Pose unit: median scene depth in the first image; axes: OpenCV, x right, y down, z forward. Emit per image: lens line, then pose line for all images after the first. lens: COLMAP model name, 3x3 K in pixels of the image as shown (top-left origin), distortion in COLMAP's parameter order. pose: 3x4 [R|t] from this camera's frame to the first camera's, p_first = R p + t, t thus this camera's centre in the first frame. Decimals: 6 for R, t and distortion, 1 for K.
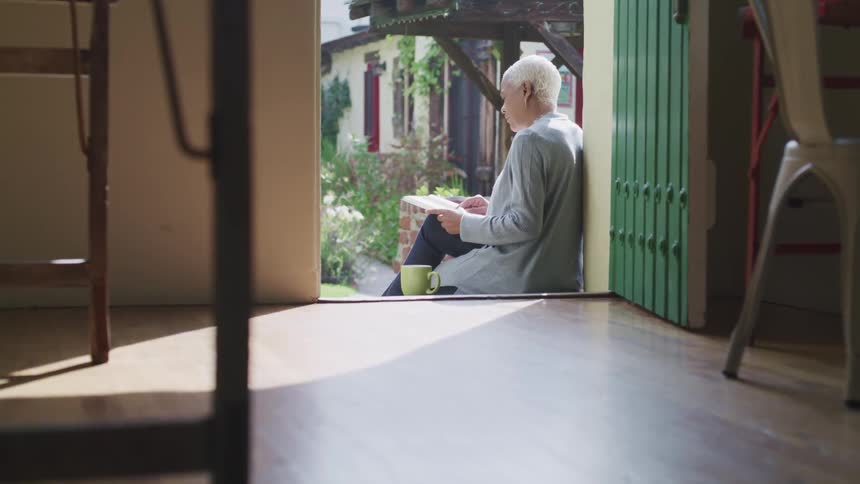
lens RADIAL K [[1603.6, 0, 430.0], [0, 1603.6, 242.0], [0, 0, 1]] dist [-0.017356, -0.067031]
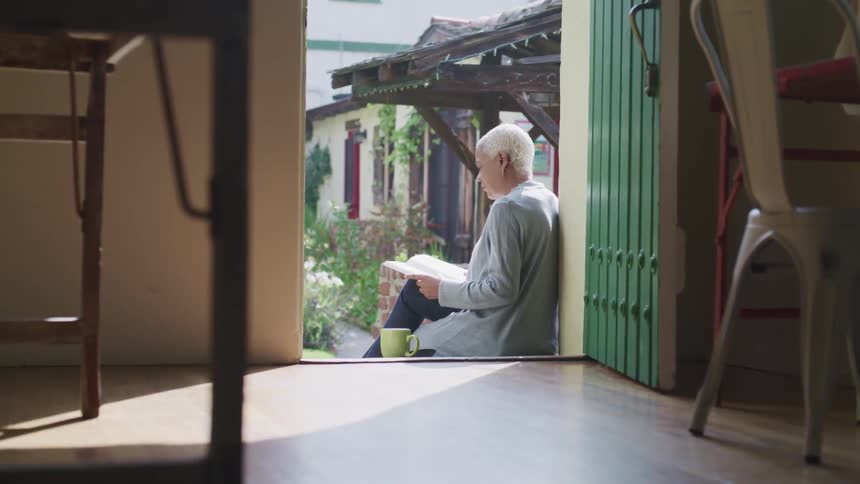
lens RADIAL K [[1603.6, 0, 430.0], [0, 1603.6, 242.0], [0, 0, 1]] dist [-0.017356, -0.067031]
pose [[0.999882, 0.008063, 0.013045, -0.000457], [-0.007505, 0.999076, -0.042315, 0.002240], [-0.013374, 0.042213, 0.999019, -0.023386]]
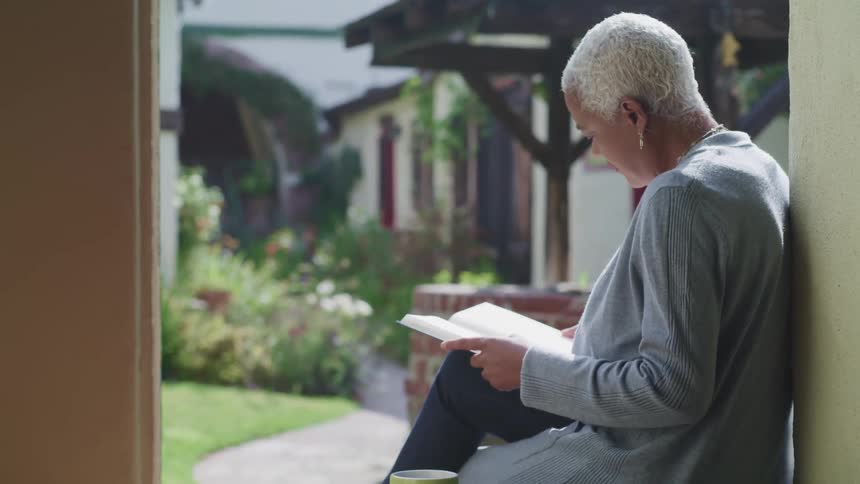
lens RADIAL K [[1603.6, 0, 430.0], [0, 1603.6, 242.0], [0, 0, 1]] dist [-0.017356, -0.067031]
pose [[0.999889, -0.005246, -0.013974, -0.001996], [0.004578, 0.998866, -0.047397, -0.030655], [0.014207, 0.047328, 0.998778, 0.554405]]
